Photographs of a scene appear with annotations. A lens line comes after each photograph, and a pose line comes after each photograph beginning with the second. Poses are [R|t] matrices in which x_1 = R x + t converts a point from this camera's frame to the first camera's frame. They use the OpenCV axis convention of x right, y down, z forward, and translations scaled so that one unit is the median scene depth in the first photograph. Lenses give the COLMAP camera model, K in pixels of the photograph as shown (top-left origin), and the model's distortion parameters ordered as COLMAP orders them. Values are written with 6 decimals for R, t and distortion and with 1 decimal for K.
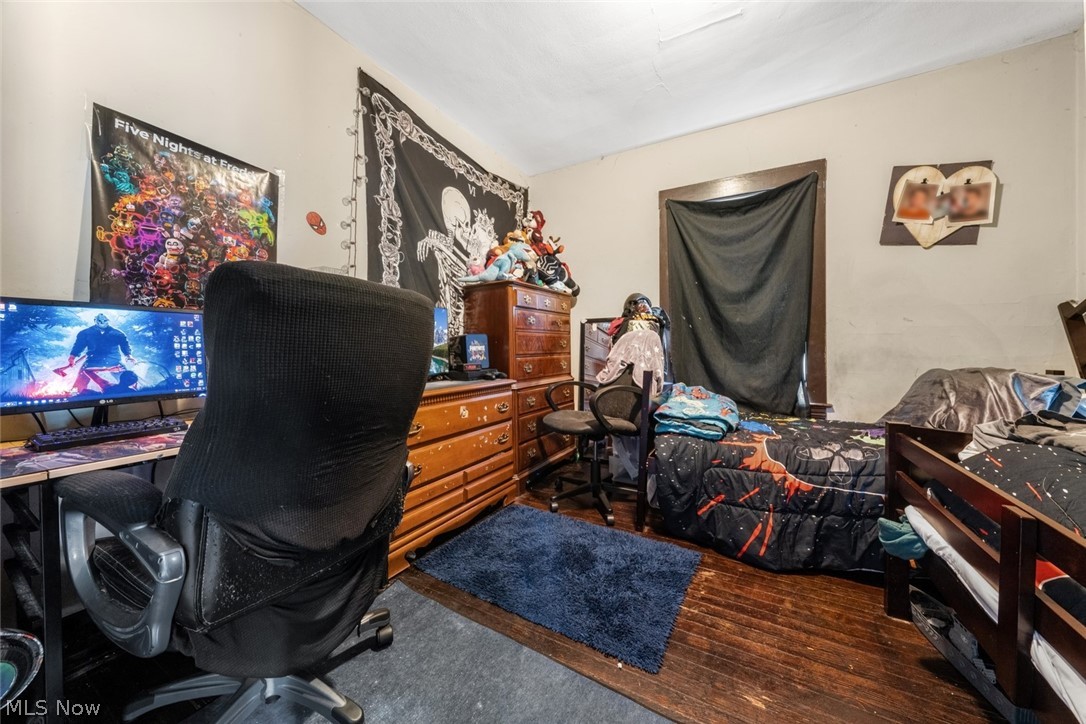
lens RADIAL K [[372.3, 0, 542.3], [0, 372.3, 346.6], [0, 0, 1]] dist [-0.003110, 0.000038]
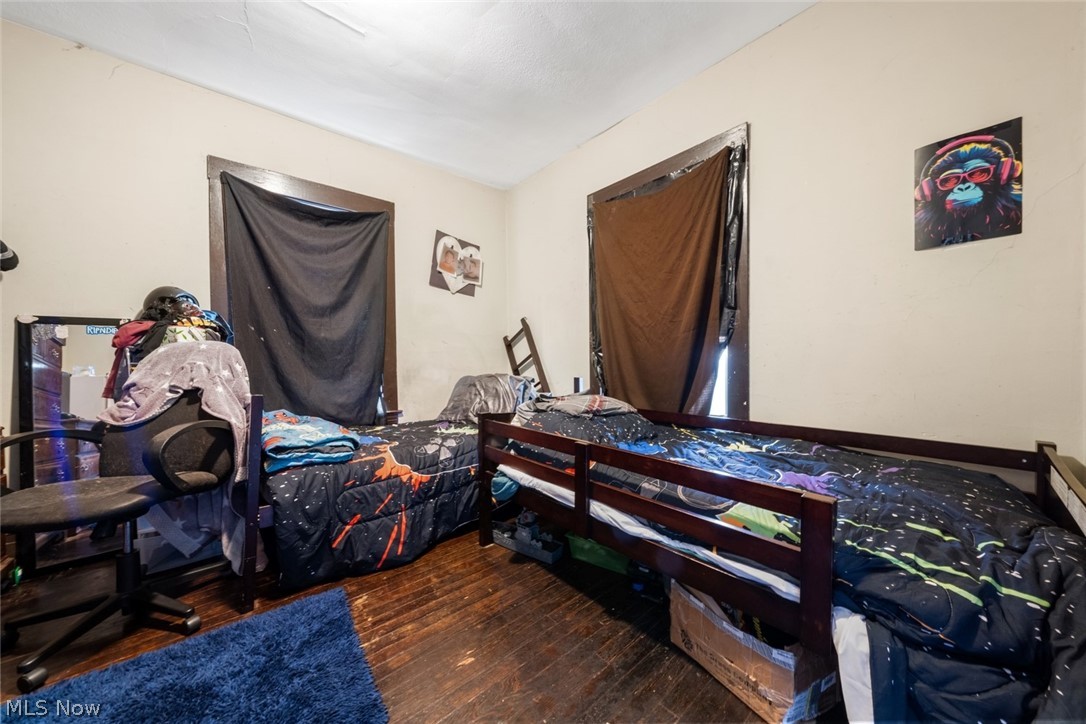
lens RADIAL K [[372.3, 0, 548.6], [0, 372.3, 359.8], [0, 0, 1]] dist [-0.003110, 0.000038]
pose [[0.338067, -0.002528, 0.941119, -0.238196], [0.012102, 0.999925, -0.001661, 0.000732], [-0.941044, 0.011951, 0.338072, 0.179946]]
